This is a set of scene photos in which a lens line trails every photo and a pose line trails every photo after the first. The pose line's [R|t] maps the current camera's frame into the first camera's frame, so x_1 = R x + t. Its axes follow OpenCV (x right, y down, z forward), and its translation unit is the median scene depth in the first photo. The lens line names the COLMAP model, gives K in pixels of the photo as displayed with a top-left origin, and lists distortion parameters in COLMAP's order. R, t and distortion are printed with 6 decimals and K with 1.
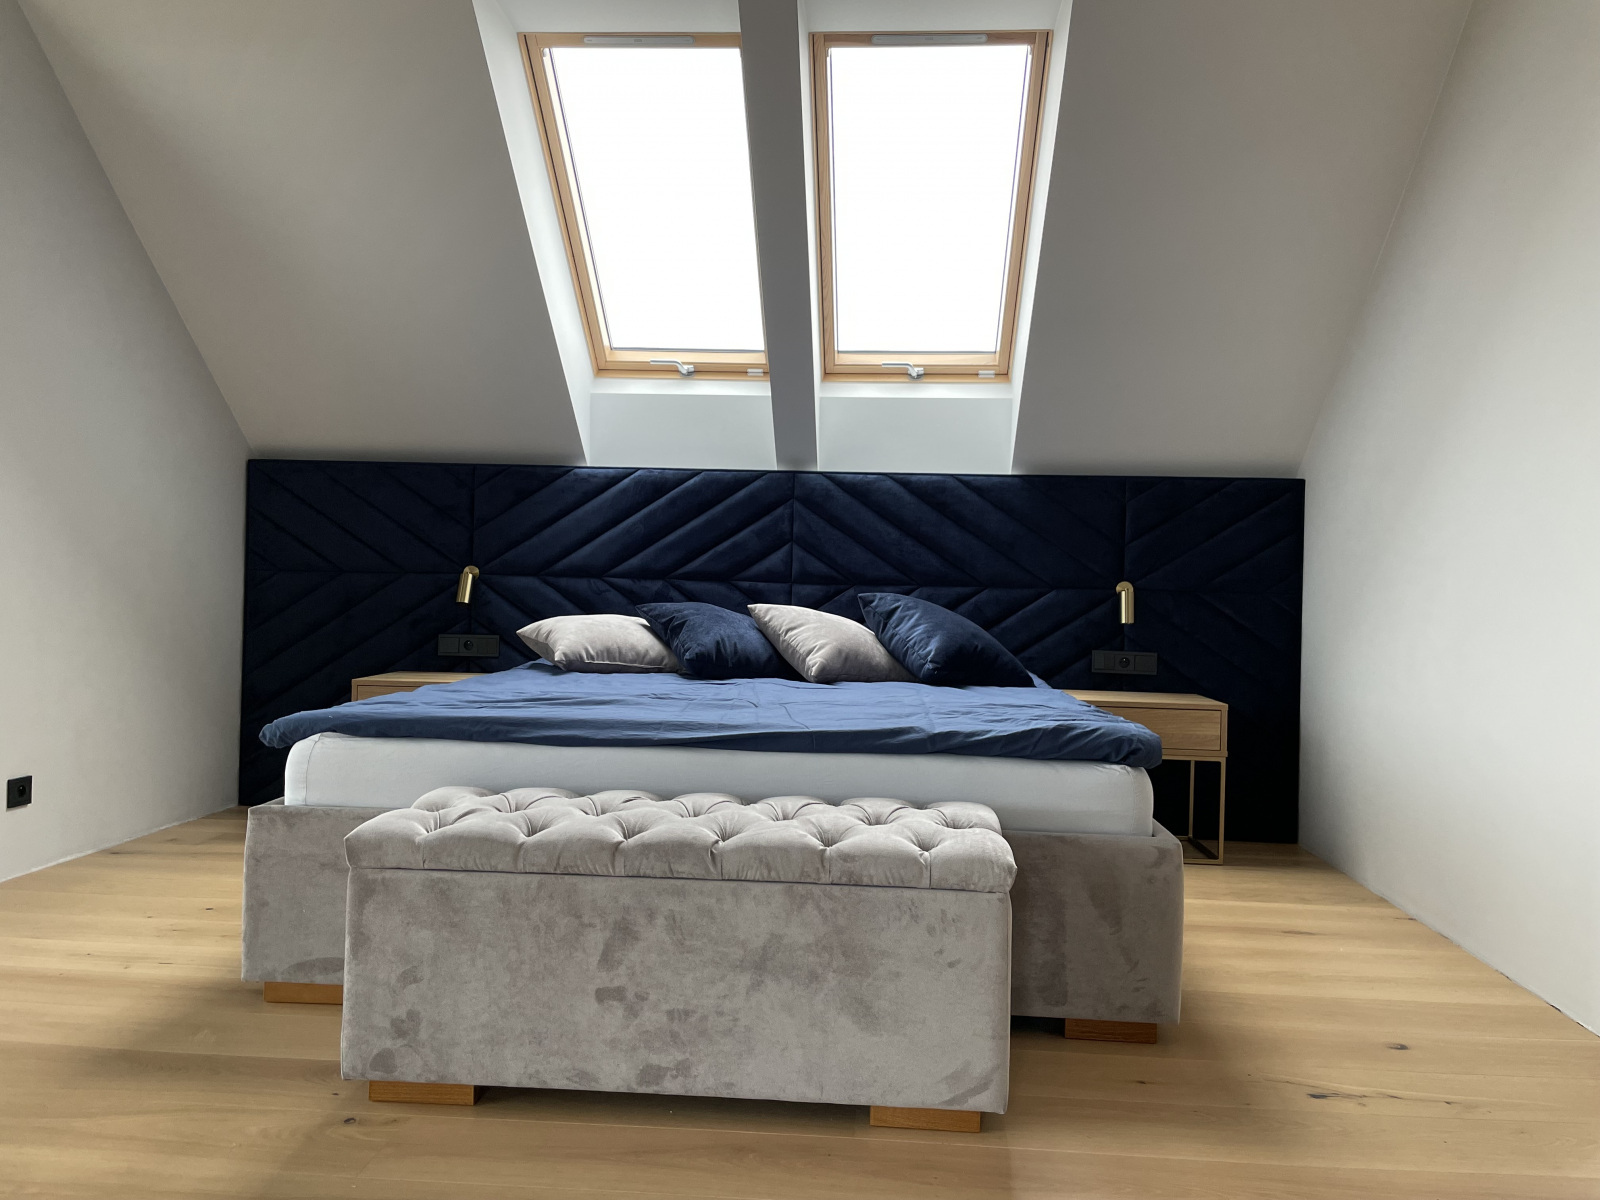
lens RADIAL K [[1214.0, 0, 807.0], [0, 1214.0, 592.9], [0, 0, 1]] dist [0.060699, -0.006626]
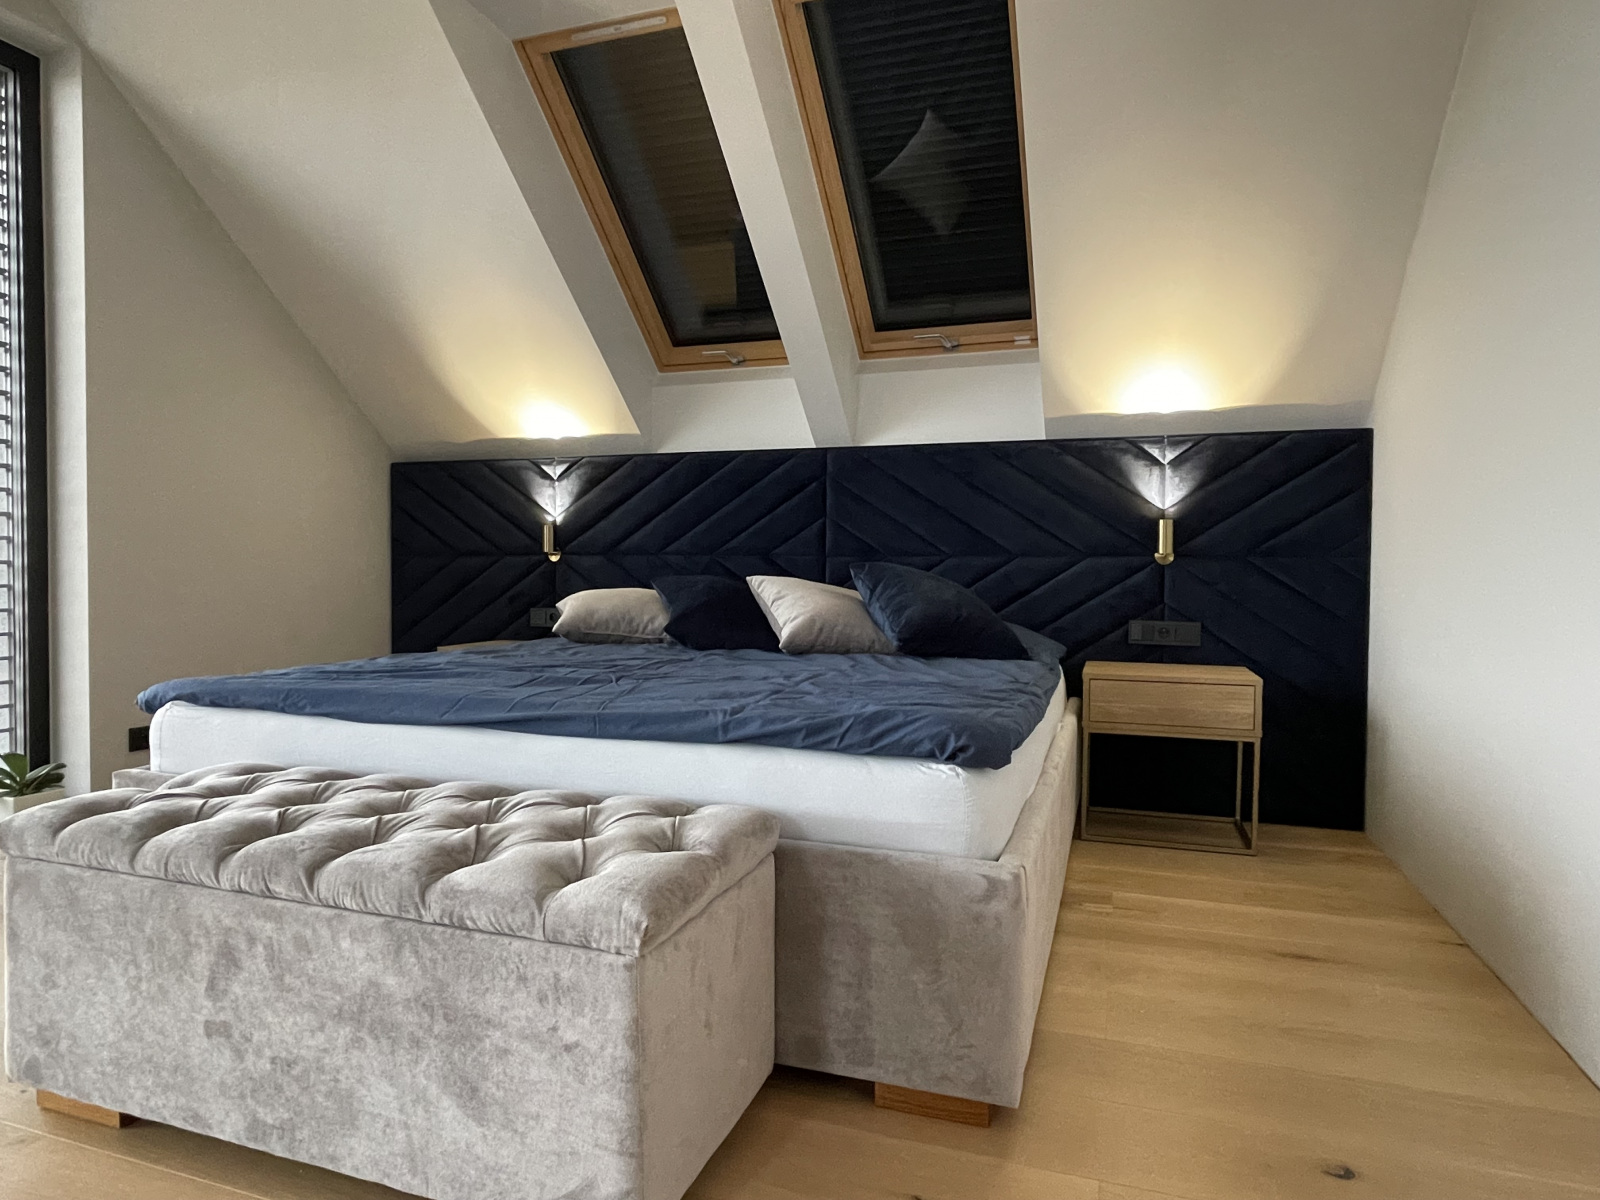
lens RADIAL K [[943.9, 0, 800.0], [0, 943.9, 600.0], [0, 0, 1]] dist [-0.021270, 0.016094]
pose [[0.966115, -0.008747, -0.257962, 0.206457], [0.014294, 0.999705, 0.019634, 0.015412], [0.257714, -0.022656, 0.965956, 0.261375]]
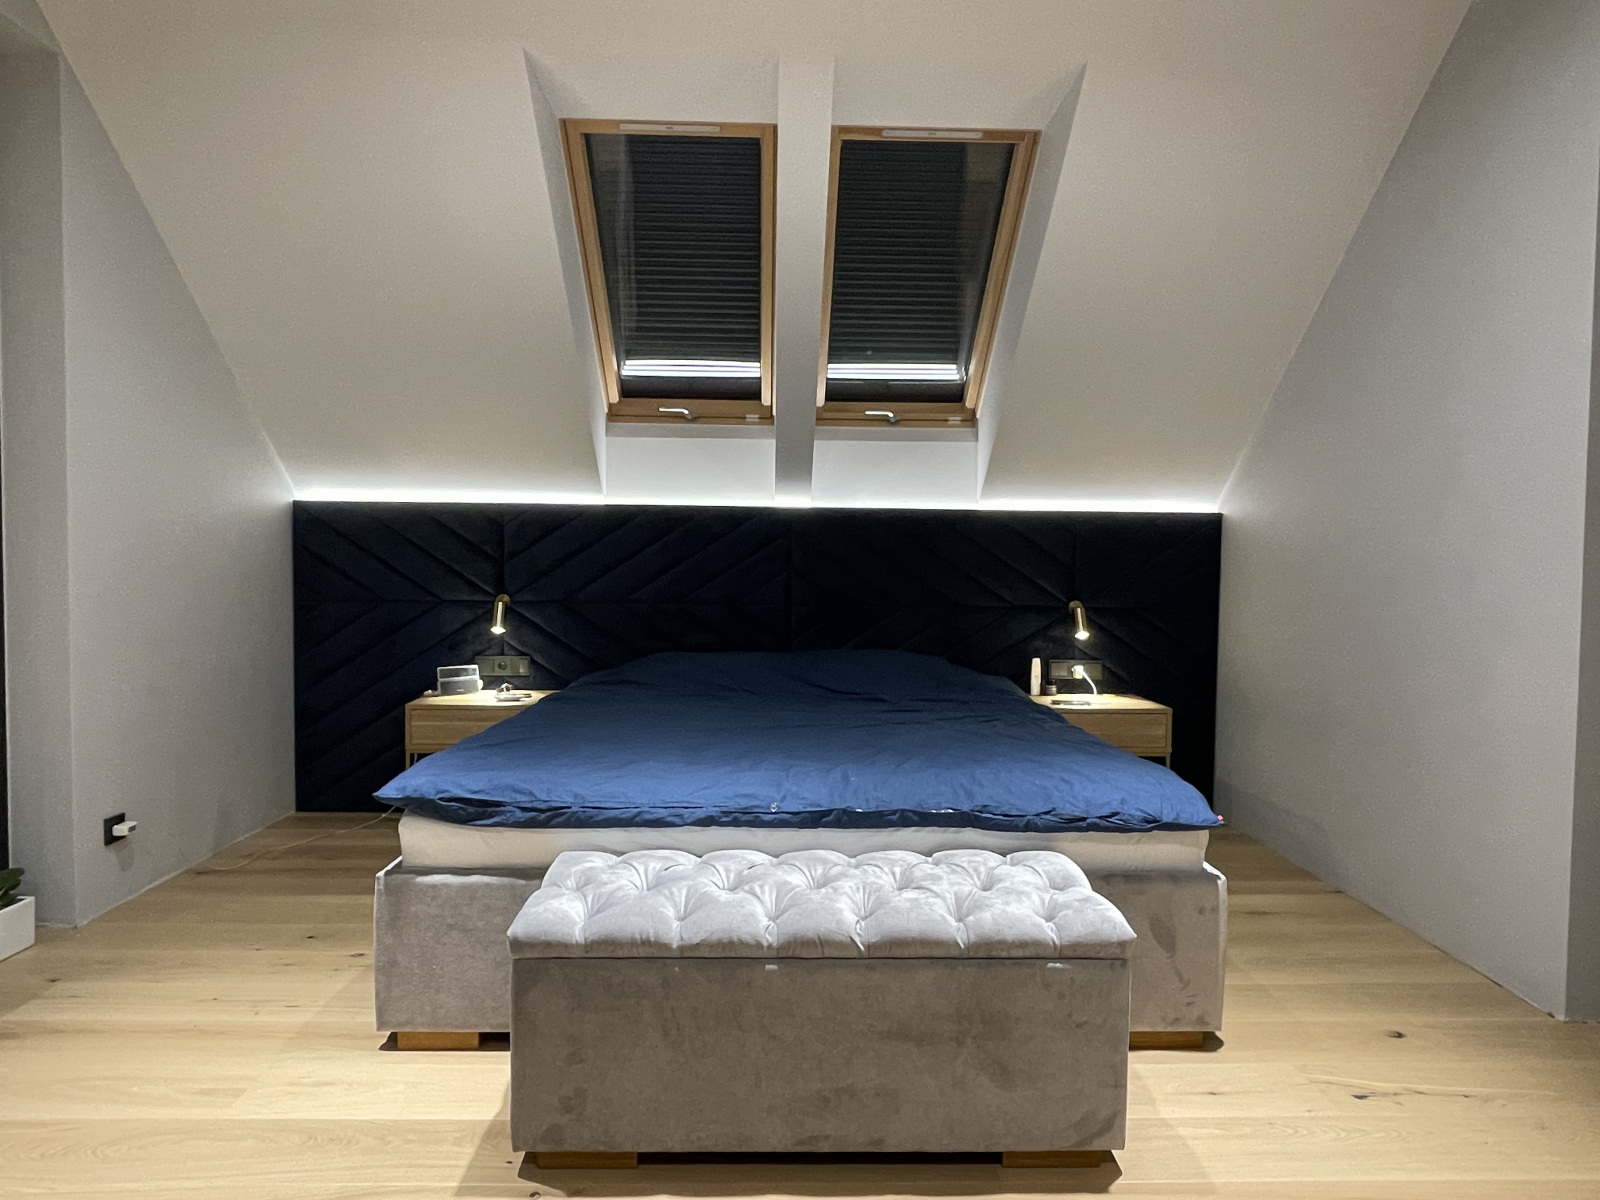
lens RADIAL K [[1006.9, 0, 800.0], [0, 1006.9, 600.0], [0, 0, 1]] dist [0.002235, -0.000105]
pose [[0.995348, -0.017471, 0.094752, -0.110232], [0.013468, 0.998996, 0.042722, -0.063423], [-0.095403, -0.041247, 0.994584, 0.069971]]
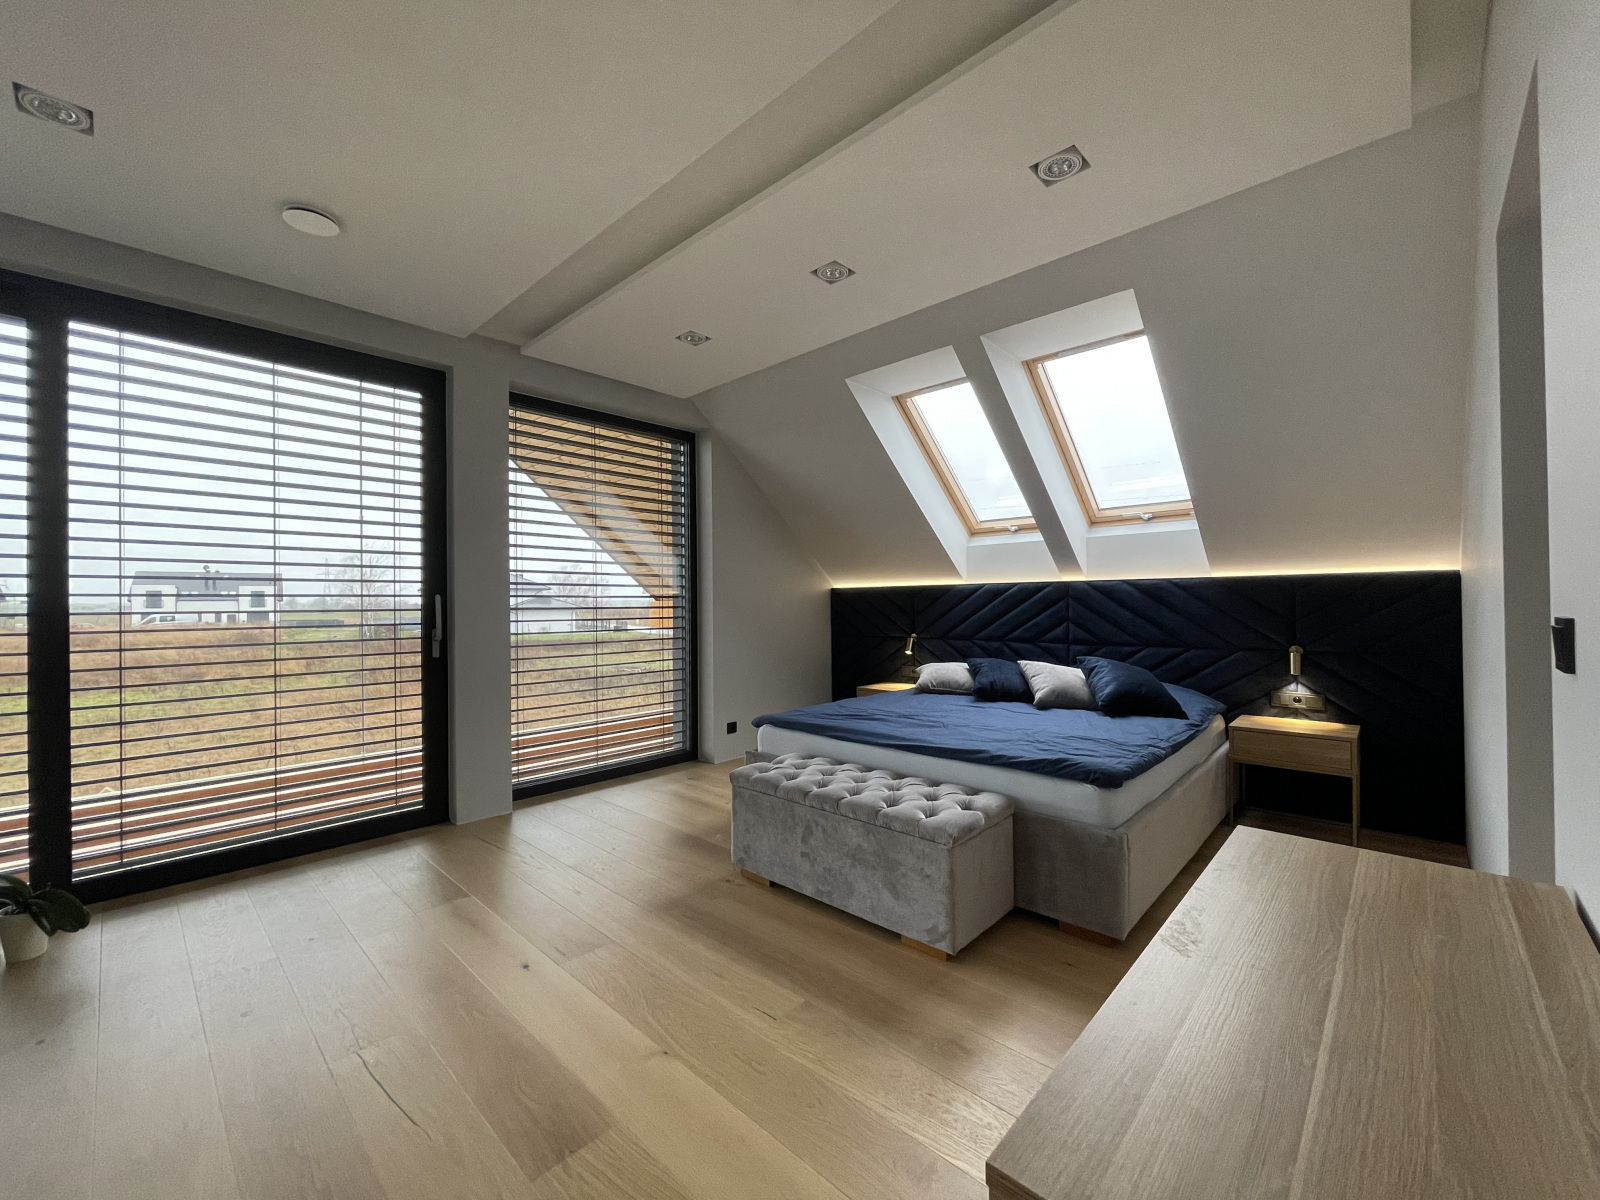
lens RADIAL K [[649.6, 0, 800.0], [0, 649.6, 600.0], [0, 0, 1]] dist [-0.003696, -0.000156]
pose [[0.774187, -0.033206, -0.632085, 0.342025], [0.025518, 0.999448, -0.021249, -0.074364], [0.632442, 0.000321, 0.774608, 0.009195]]
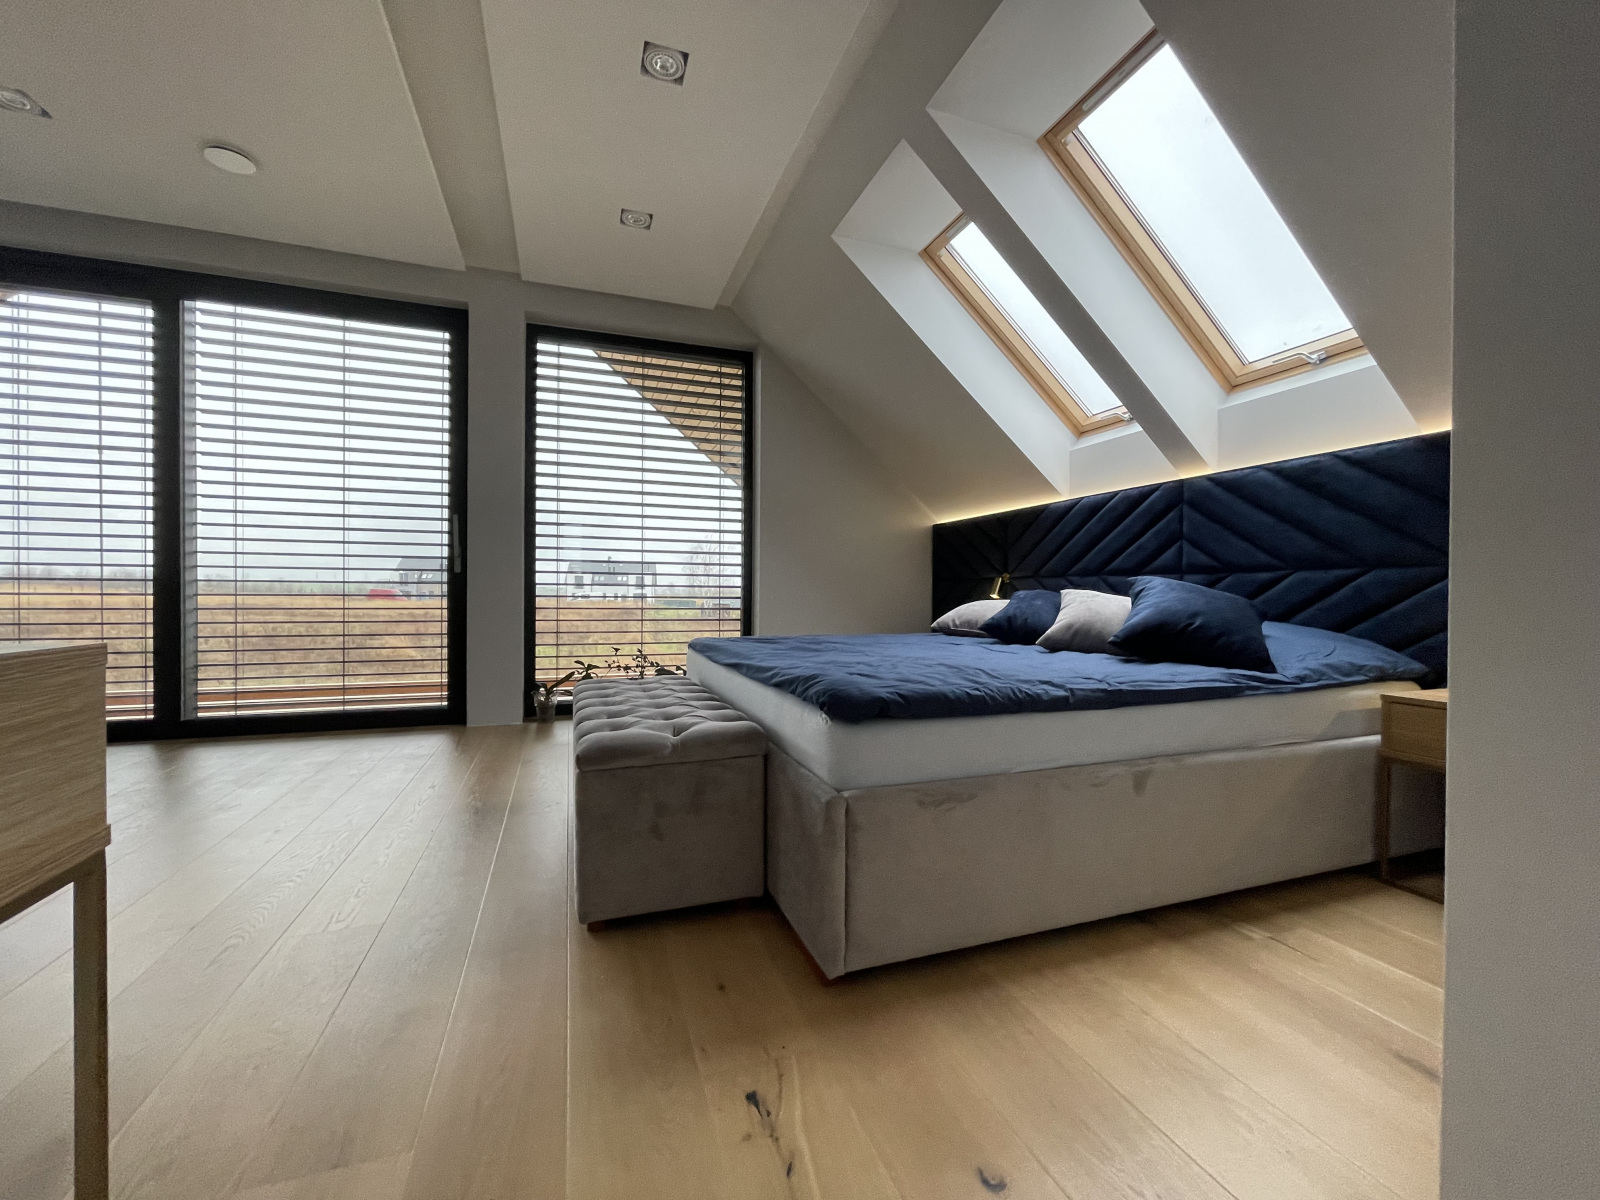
lens RADIAL K [[649.6, 0, 800.0], [0, 649.6, 600.0], [0, 0, 1]] dist [-0.003696, -0.000156]
pose [[0.395576, -0.011847, -0.918357, 0.497506], [-0.001076, 0.999910, -0.013362, 0.030964], [0.918433, 0.006274, 0.395528, 0.488542]]
